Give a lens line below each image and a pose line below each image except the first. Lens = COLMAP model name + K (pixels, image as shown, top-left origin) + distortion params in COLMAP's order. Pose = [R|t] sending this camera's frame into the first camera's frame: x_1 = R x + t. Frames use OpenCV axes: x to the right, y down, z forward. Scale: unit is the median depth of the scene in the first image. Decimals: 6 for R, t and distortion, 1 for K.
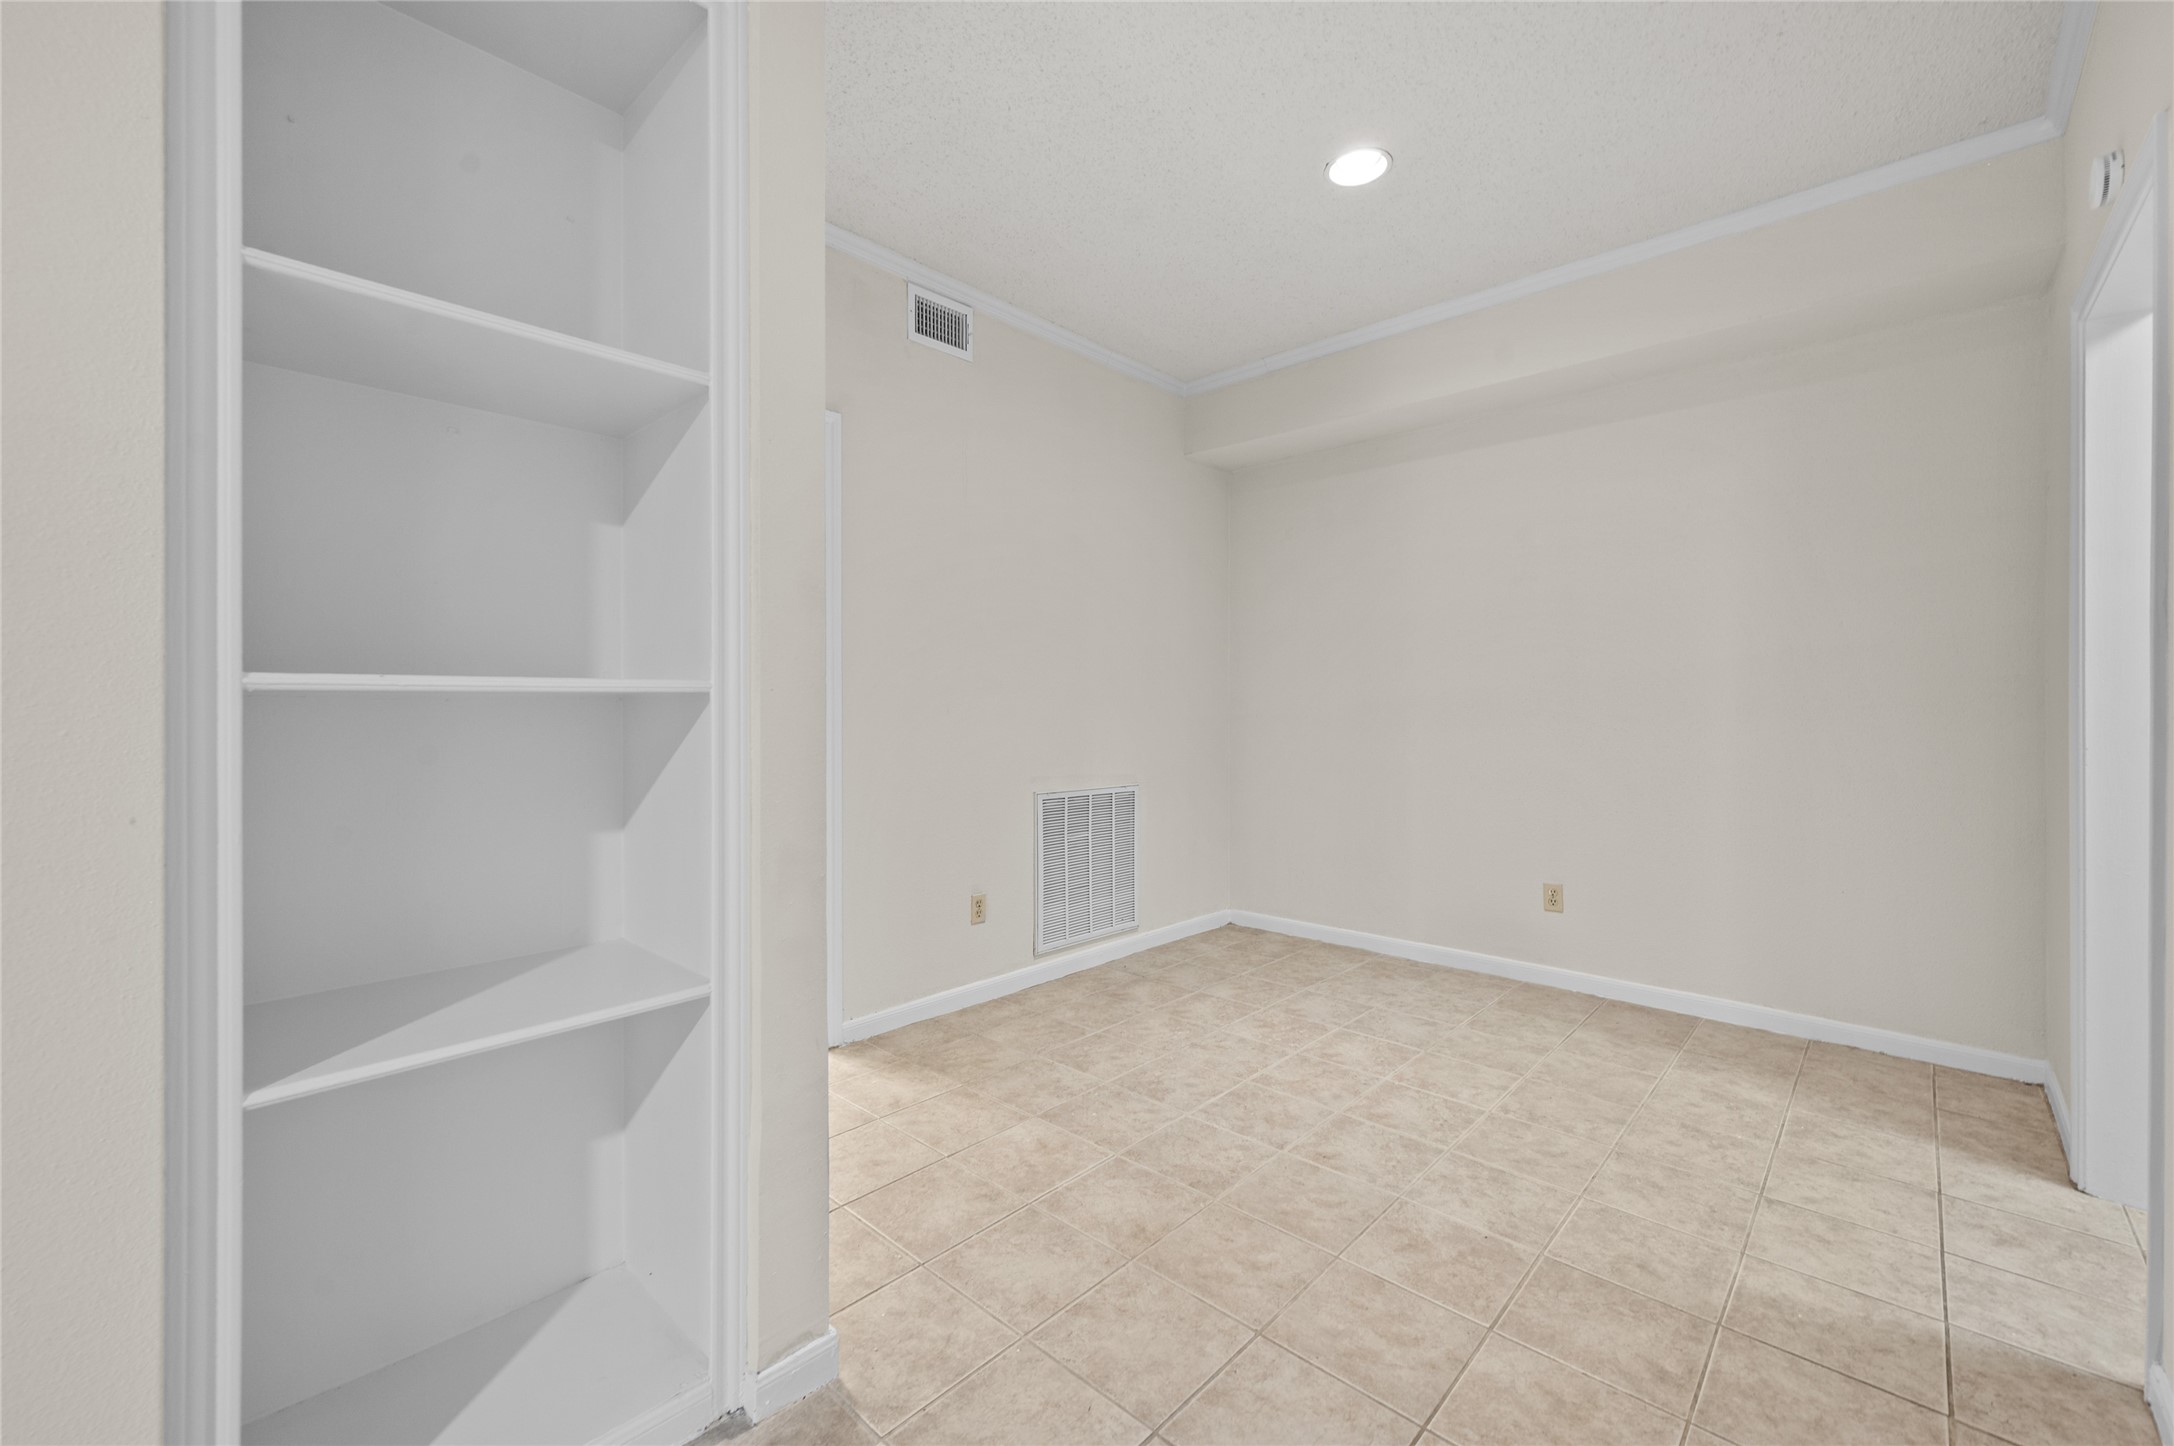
lens RADIAL K [[877.9, 0, 1072.1], [0, 877.9, 697.2], [0, 0, 1]] dist [-0.000369, 0.000300]
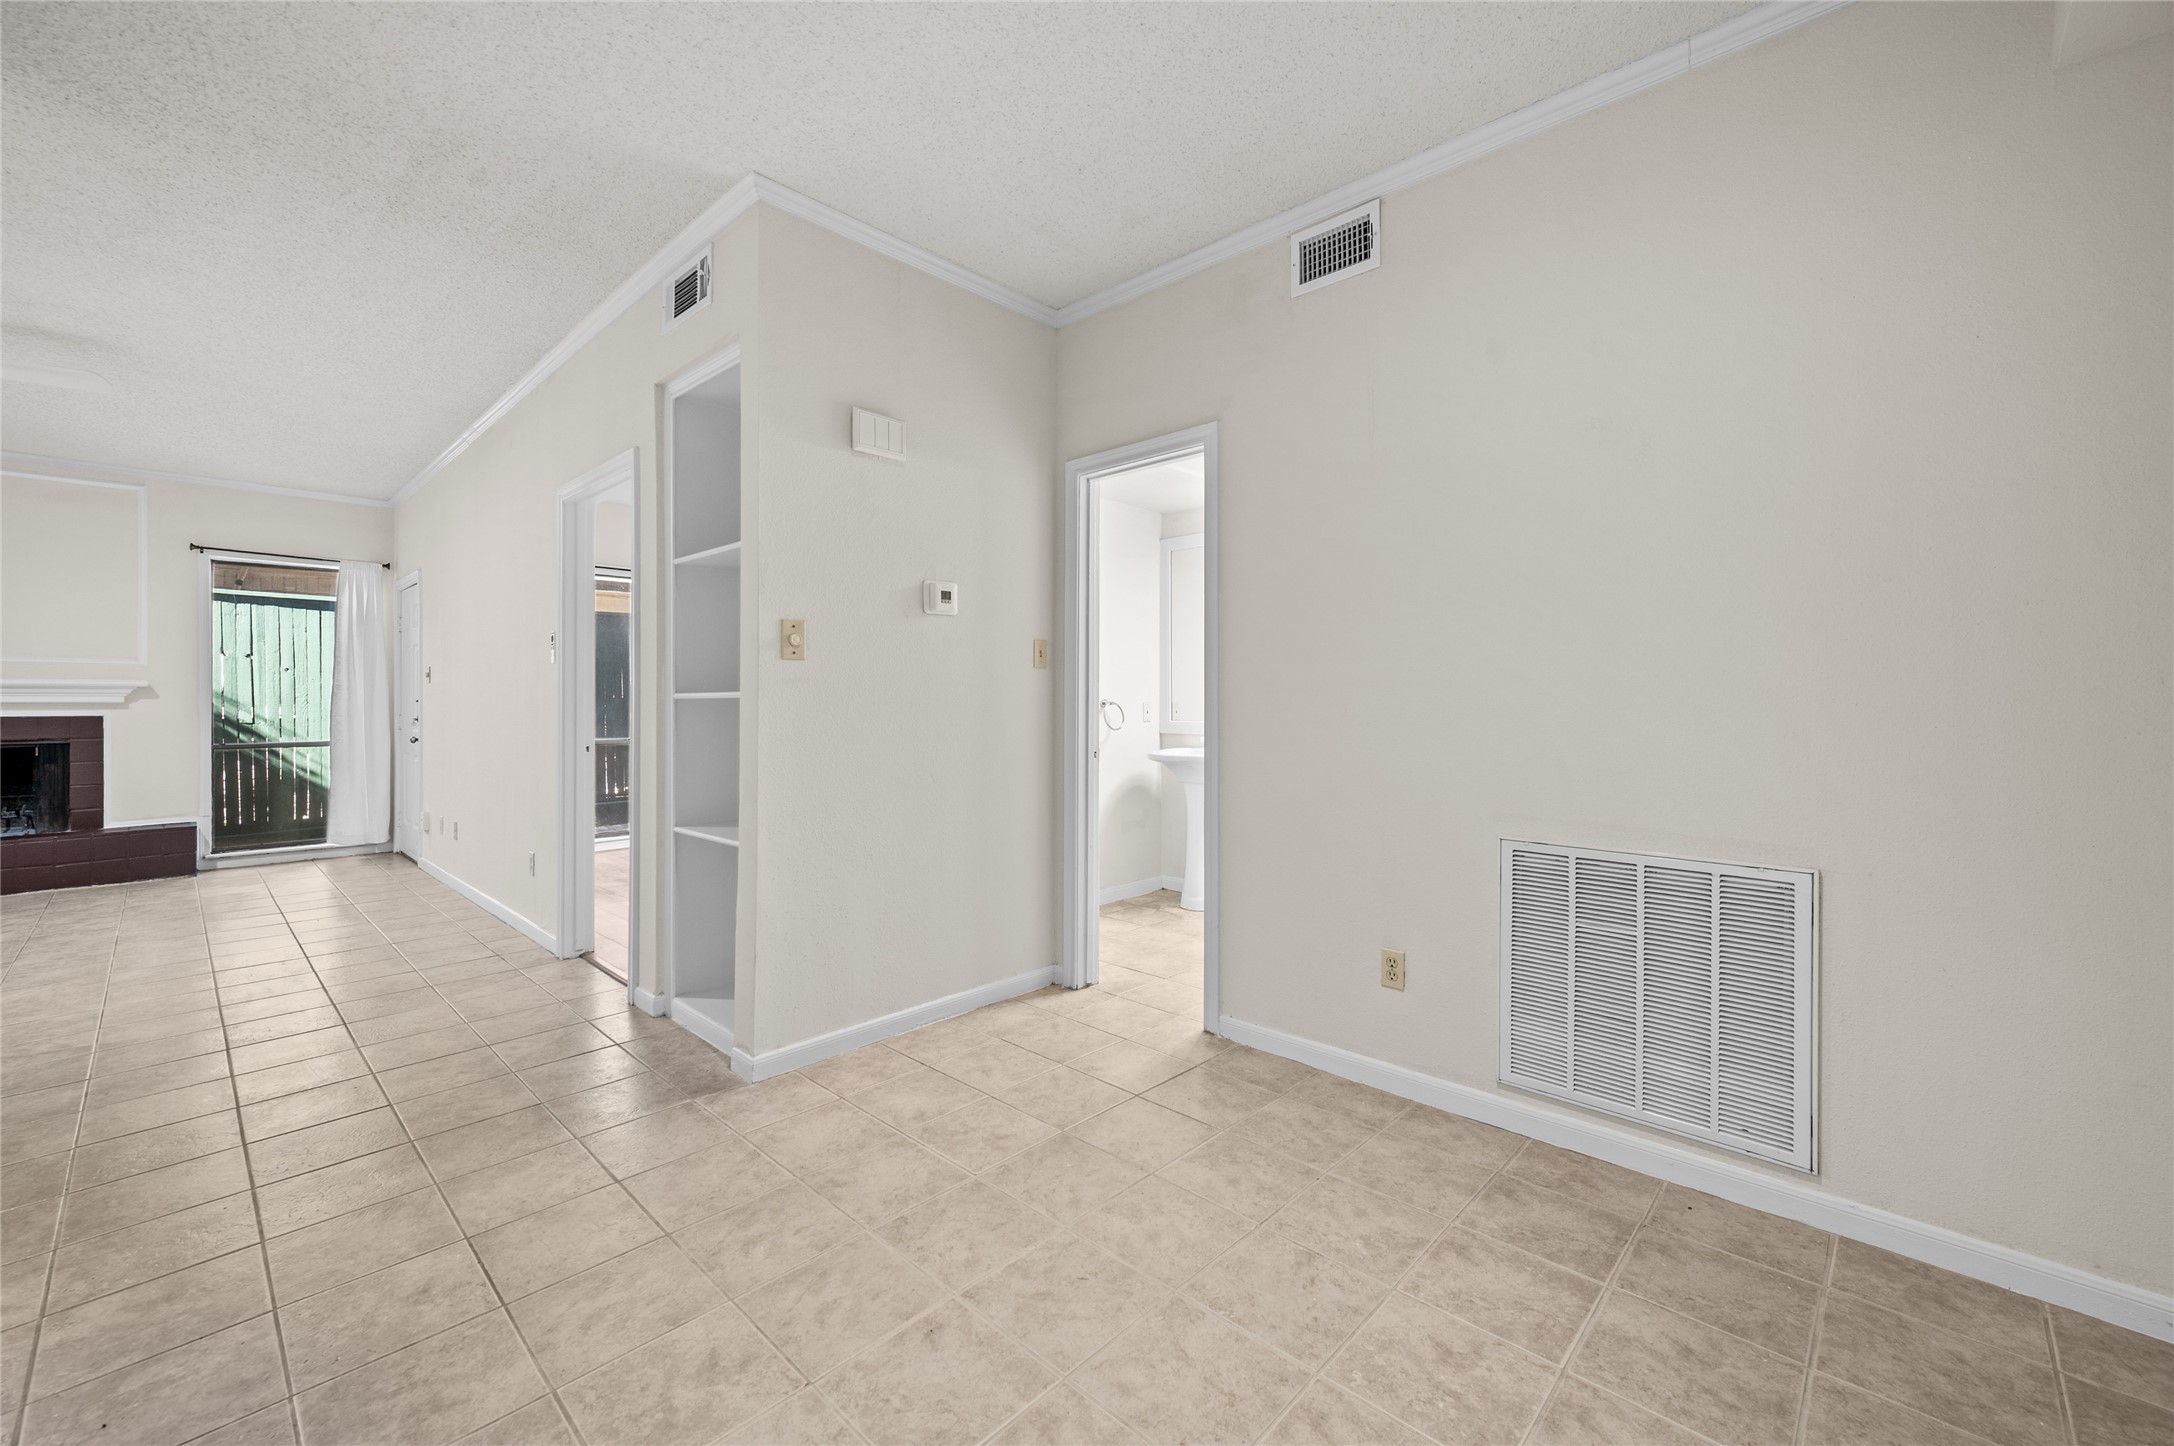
lens RADIAL K [[874.1, 0, 1094.3], [0, 874.1, 691.0], [0, 0, 1]] dist [-0.000845, 0.000327]
pose [[0.011095, -0.011236, -0.999875, 0.816124], [0.007808, 0.999907, -0.011149, 0.004656], [0.999908, -0.007683, 0.011181, 0.909165]]
